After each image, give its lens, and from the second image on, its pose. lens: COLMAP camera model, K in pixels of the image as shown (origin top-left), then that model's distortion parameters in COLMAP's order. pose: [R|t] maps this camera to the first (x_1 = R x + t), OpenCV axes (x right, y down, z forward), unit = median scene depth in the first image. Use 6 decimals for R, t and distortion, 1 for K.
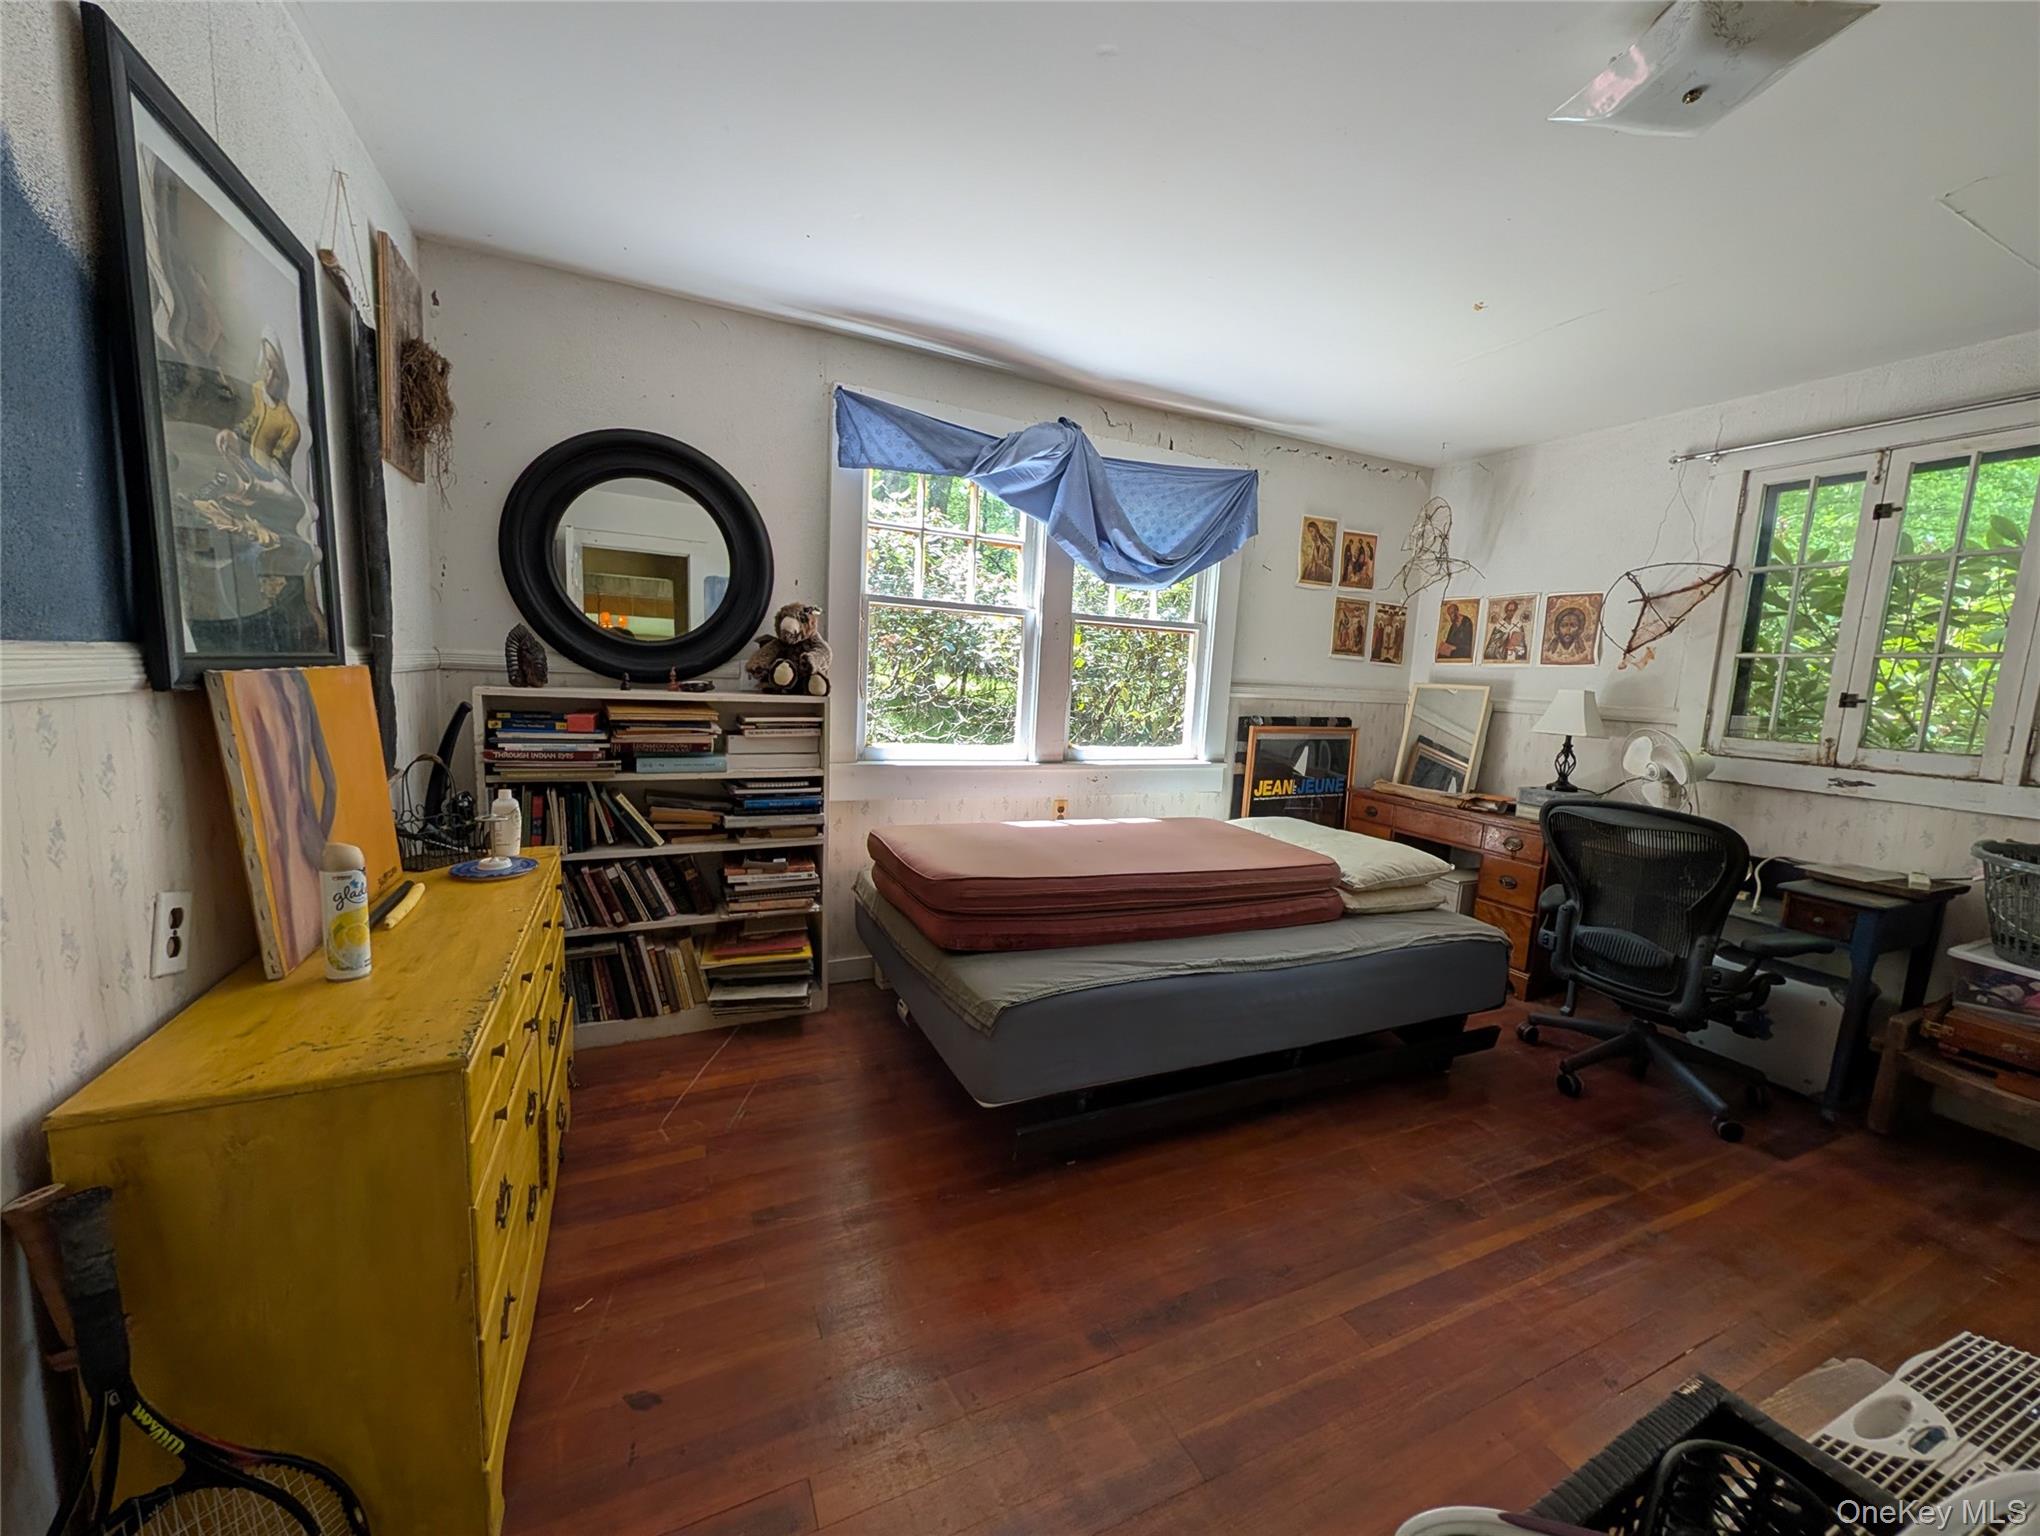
lens RADIAL K [[810.0, 0, 1036.5], [0, 810.0, 779.5], [0, 0, 1]] dist [-0.001211, 0.000148]
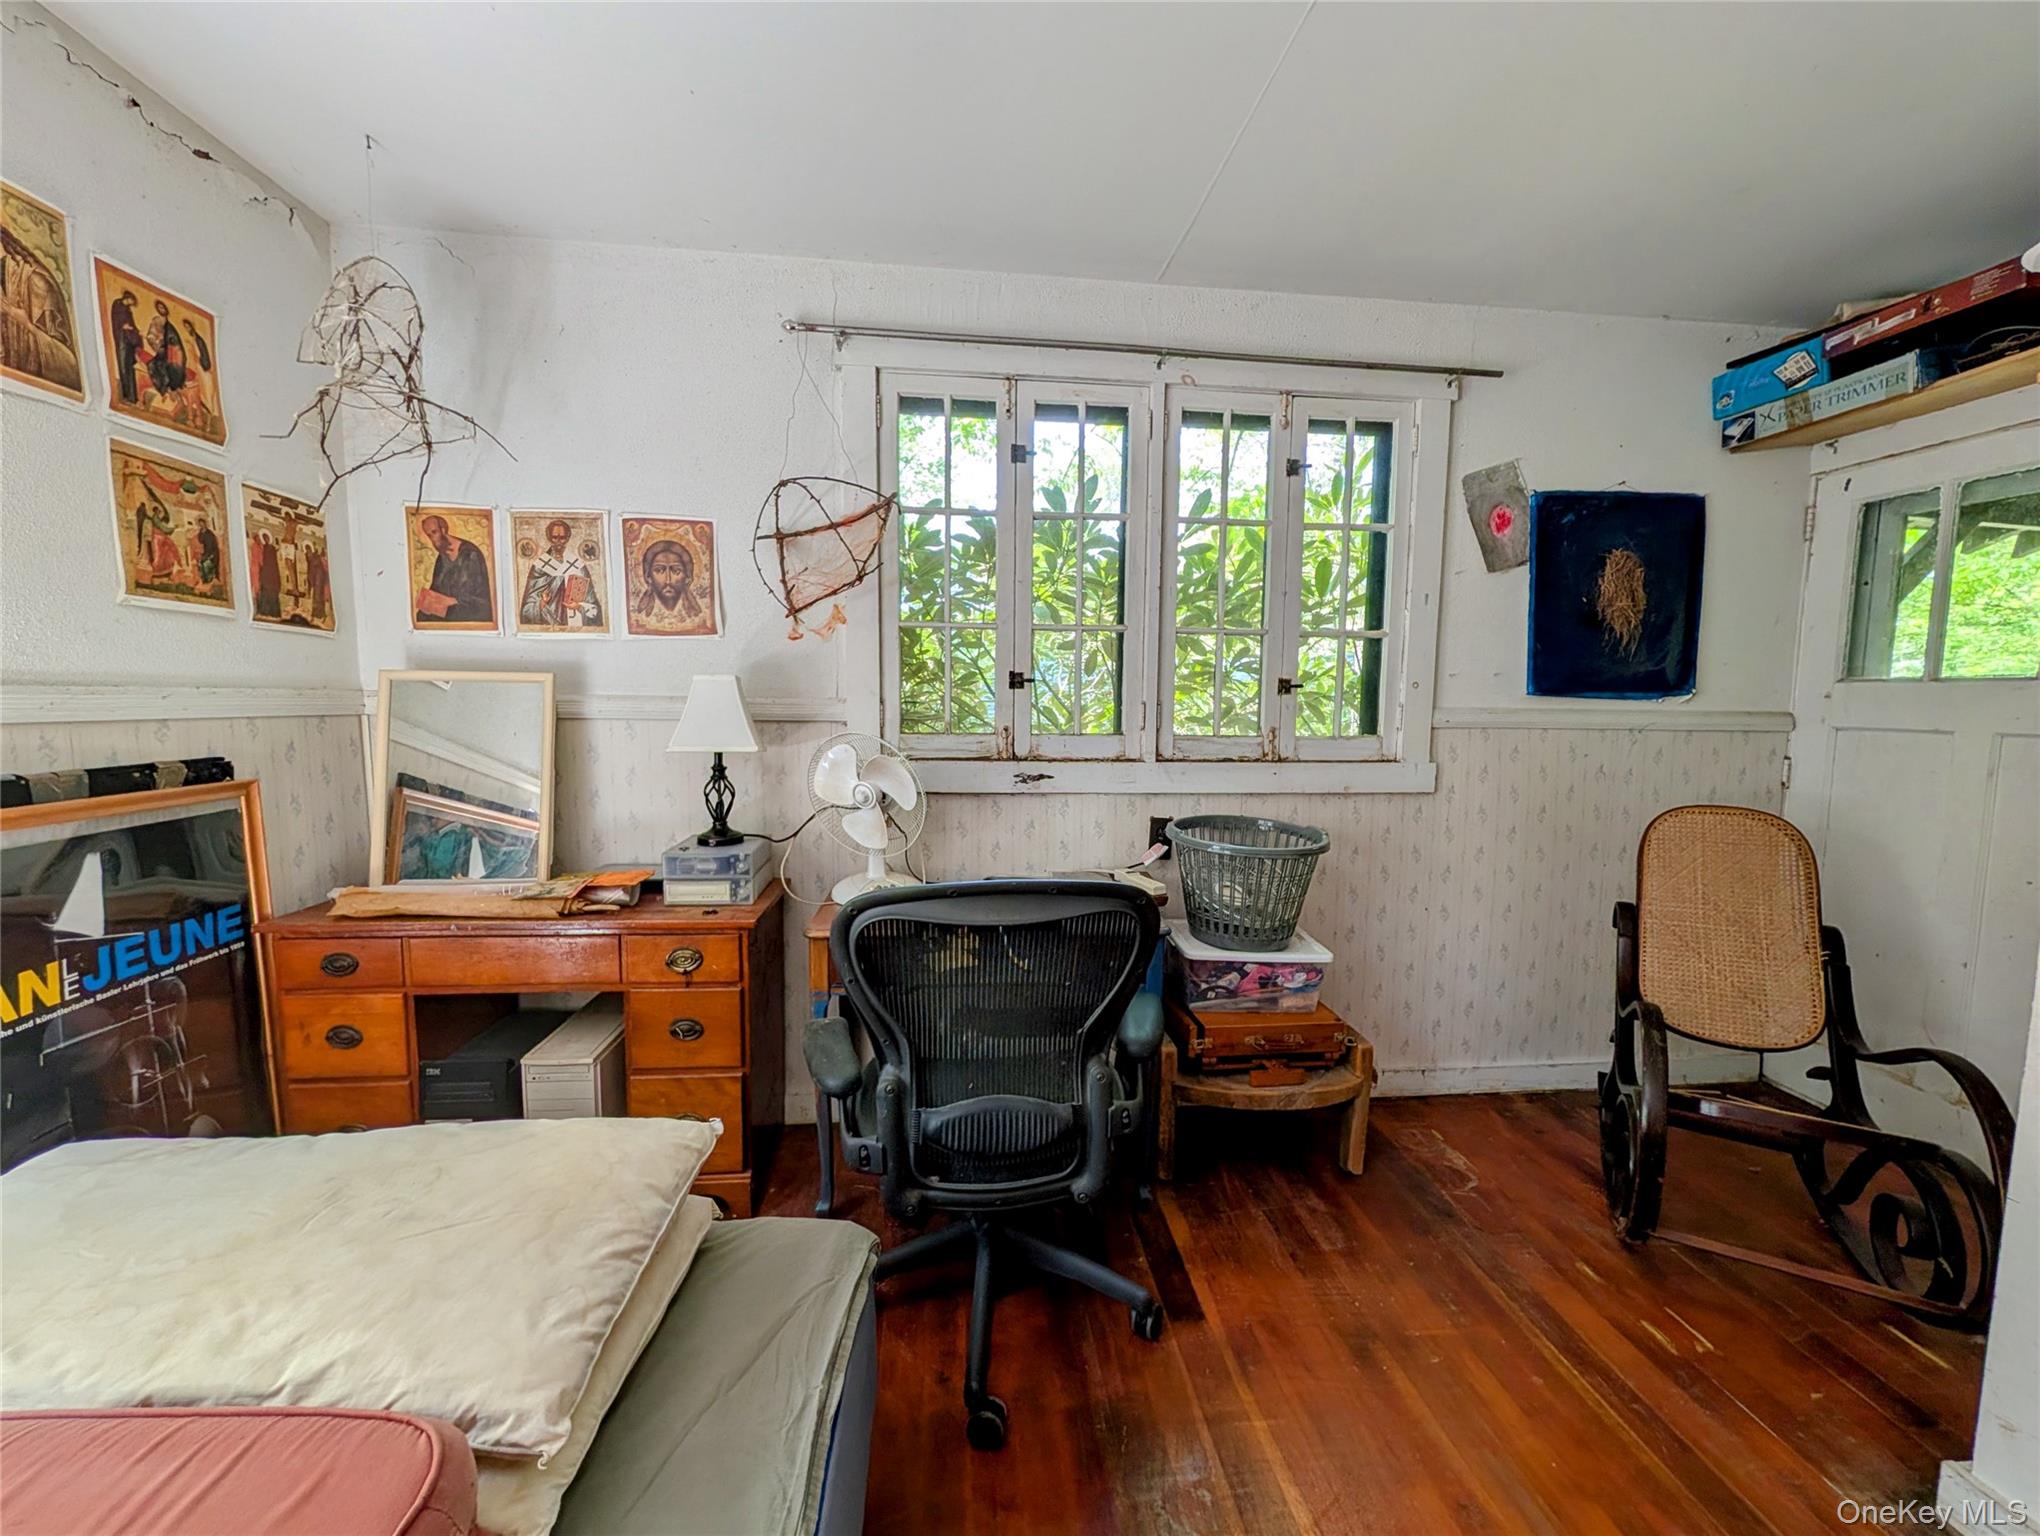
lens RADIAL K [[810.0, 0, 1036.5], [0, 810.0, 779.5], [0, 0, 1]] dist [-0.001211, 0.000148]
pose [[0.355469, -0.136563, 0.924658, 0.164175], [0.129307, 0.986942, 0.096052, -0.054723], [-0.925700, 0.085421, 0.368486, 0.503062]]
